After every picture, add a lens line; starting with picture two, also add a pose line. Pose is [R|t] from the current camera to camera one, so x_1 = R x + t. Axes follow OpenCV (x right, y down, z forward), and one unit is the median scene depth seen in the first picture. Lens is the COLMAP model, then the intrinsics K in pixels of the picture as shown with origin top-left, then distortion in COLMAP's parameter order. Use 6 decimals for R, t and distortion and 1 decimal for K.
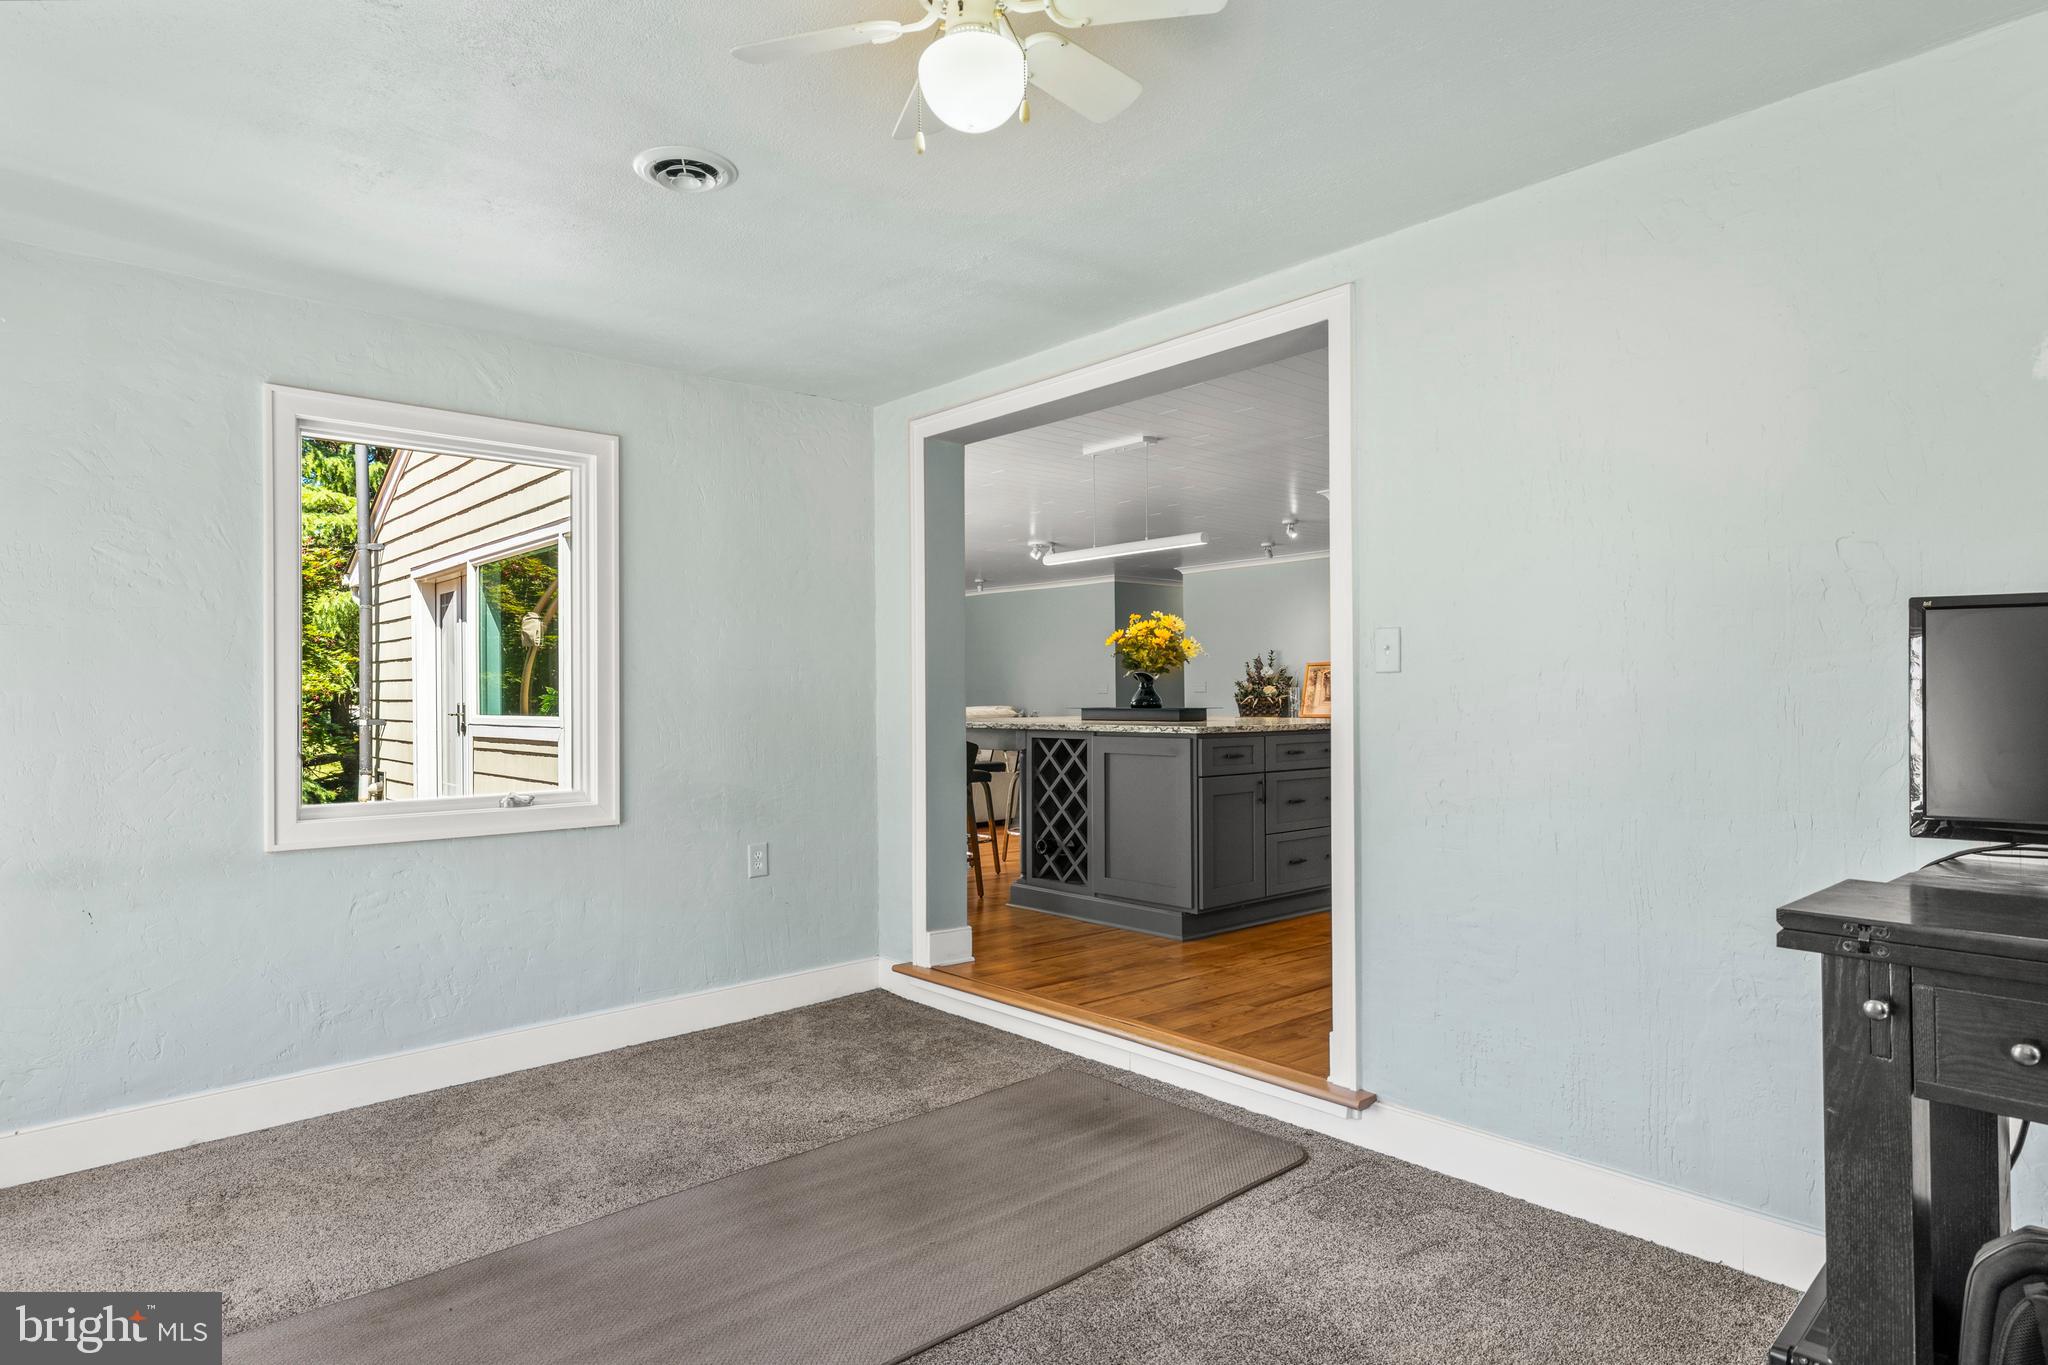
lens RADIAL K [[1153.8, 0, 1028.5], [0, 1153.8, 699.0], [0, 0, 1]] dist [0.000690, 0.000064]
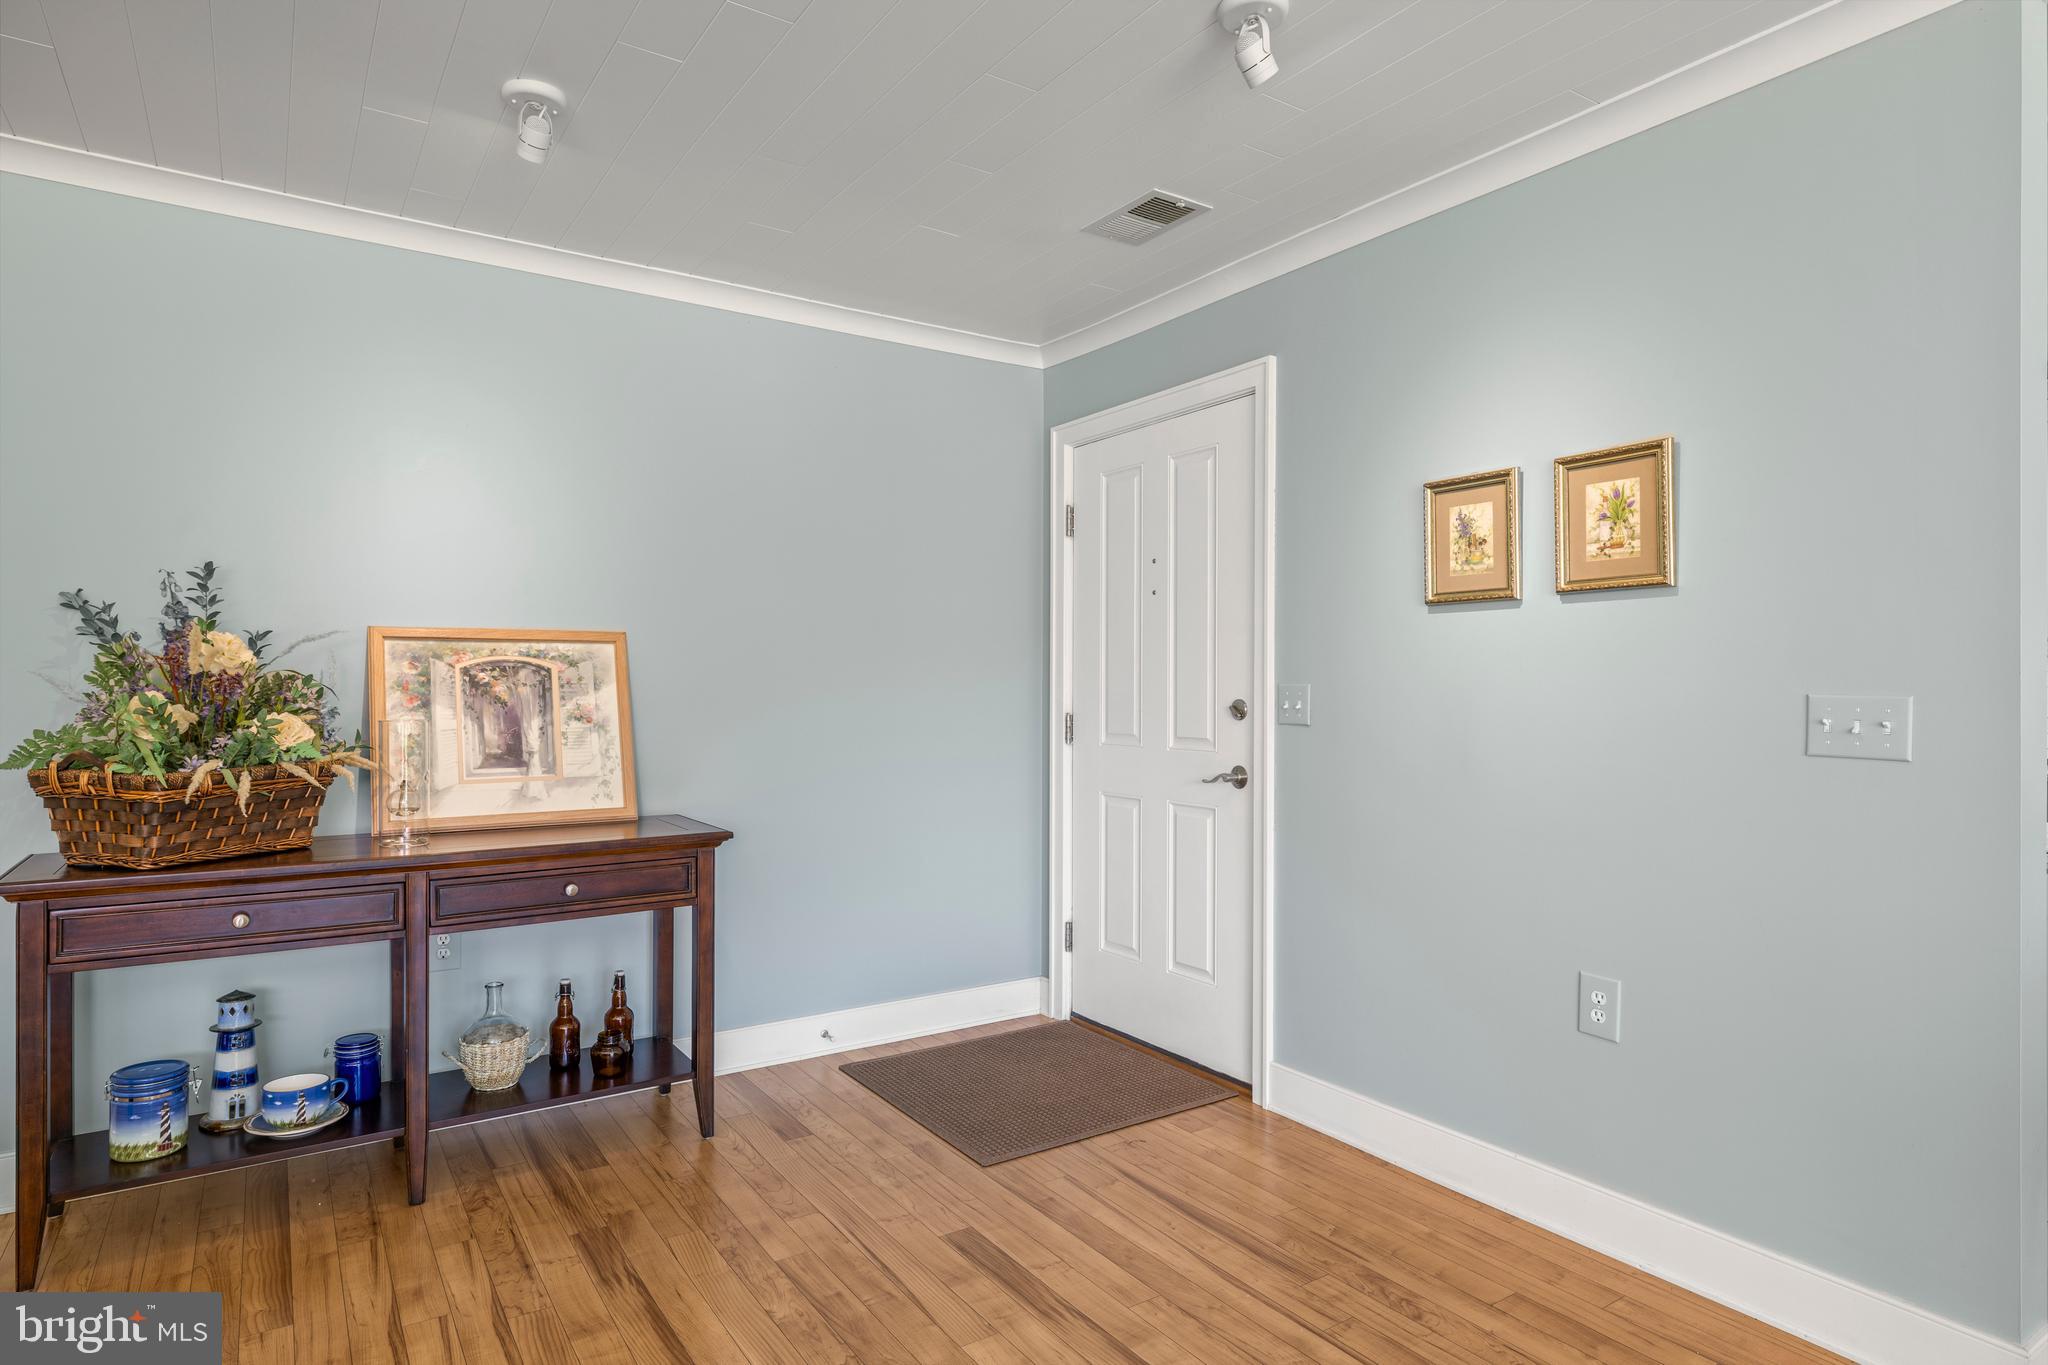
lens RADIAL K [[1135.2, 0, 1032.1], [0, 1135.2, 688.3], [0, 0, 1]] dist [0.004103, 0.000297]
pose [[0.139212, 0.011411, 0.990197, -0.001241], [-0.004529, 0.999930, -0.010886, -0.014917], [-0.990252, -0.002969, 0.139254, 0.816969]]
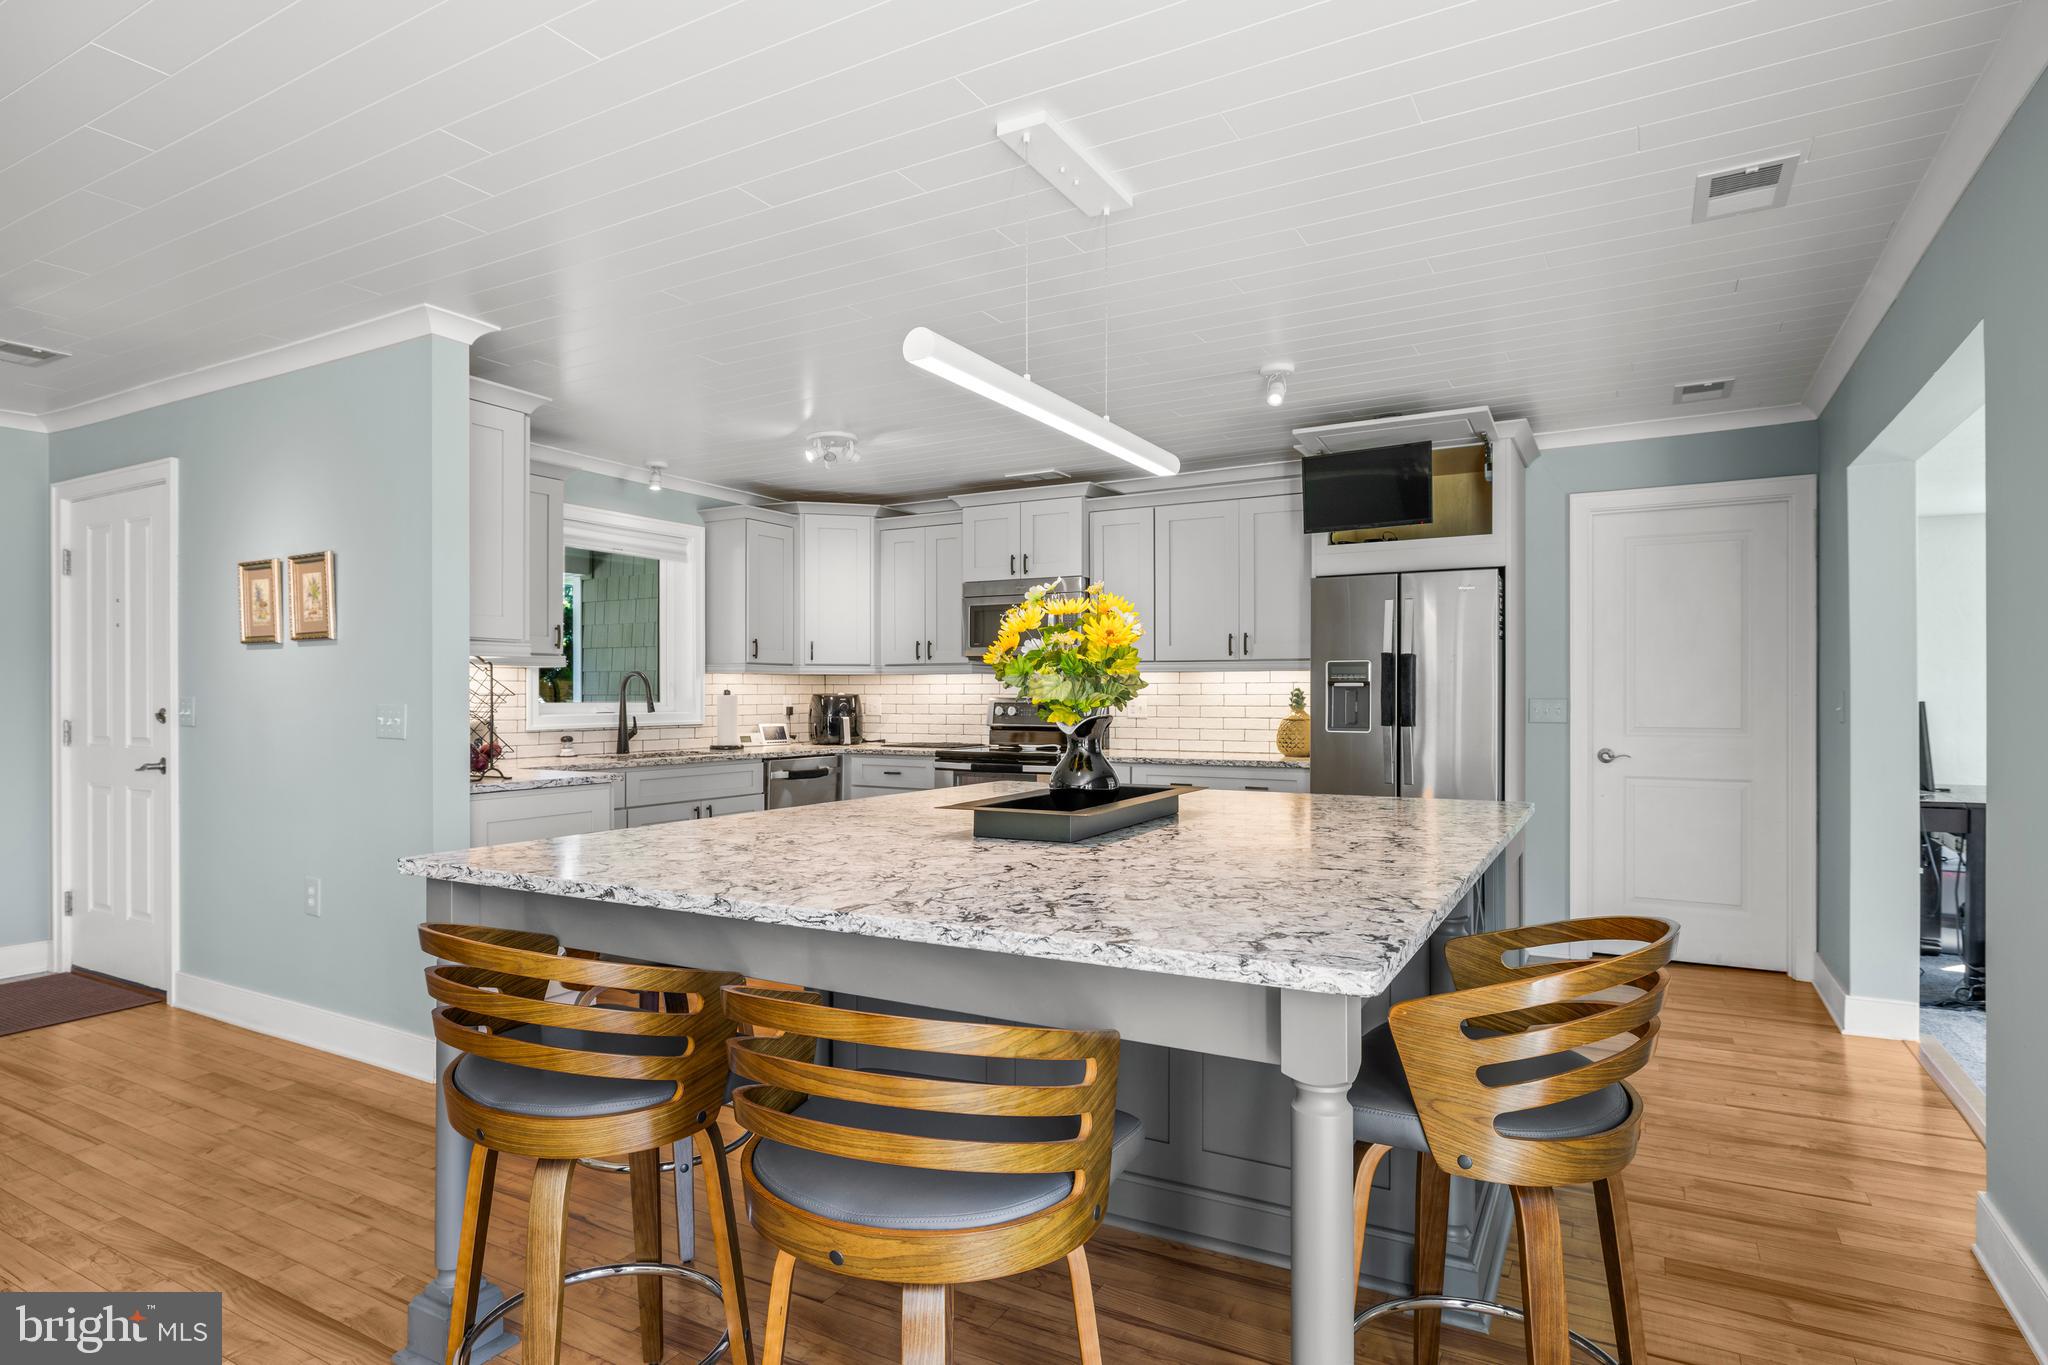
lens RADIAL K [[1091.8, 0, 1029.3], [0, 1091.8, 695.3], [0, 0, 1]] dist [-0.006564, -0.001613]
pose [[-0.327666, 0.009959, 0.944741, -0.162086], [0.005002, 0.999949, -0.008806, -0.015085], [-0.944780, 0.001840, -0.327699, 0.639860]]
